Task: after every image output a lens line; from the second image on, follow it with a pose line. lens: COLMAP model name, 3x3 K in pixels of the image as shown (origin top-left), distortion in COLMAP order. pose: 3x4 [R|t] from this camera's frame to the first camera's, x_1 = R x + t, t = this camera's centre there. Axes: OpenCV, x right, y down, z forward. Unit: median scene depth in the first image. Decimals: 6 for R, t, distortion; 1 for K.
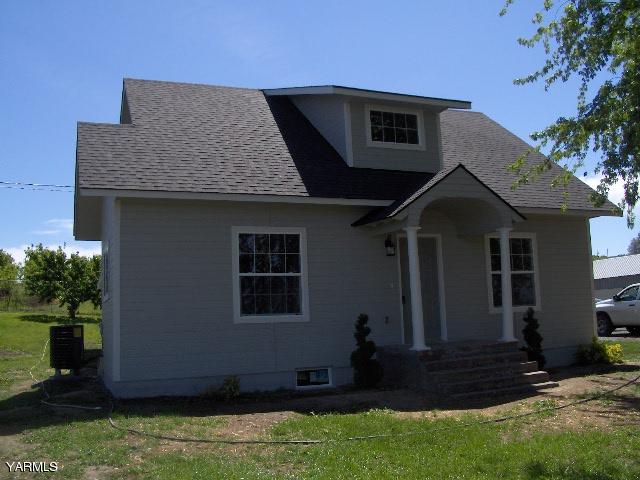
lens RADIAL K [[636.8, 0, 320.0], [0, 636.8, 240.0], [0, 0, 1]] dist [-0.194756, 0.032504]
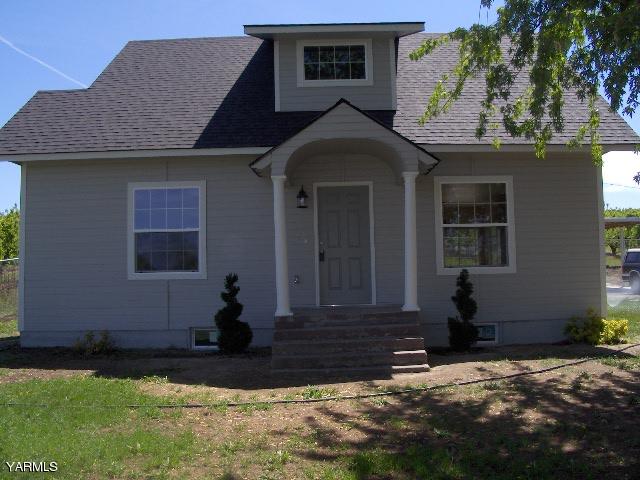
lens RADIAL K [[636.8, 0, 320.0], [0, 636.8, 240.0], [0, 0, 1]] dist [-0.194756, 0.032504]
pose [[0.929367, -0.002578, -0.369147, 0.489150], [0.031337, 0.996917, 0.071932, 0.006616], [0.367824, -0.078419, 0.926583, 0.186422]]
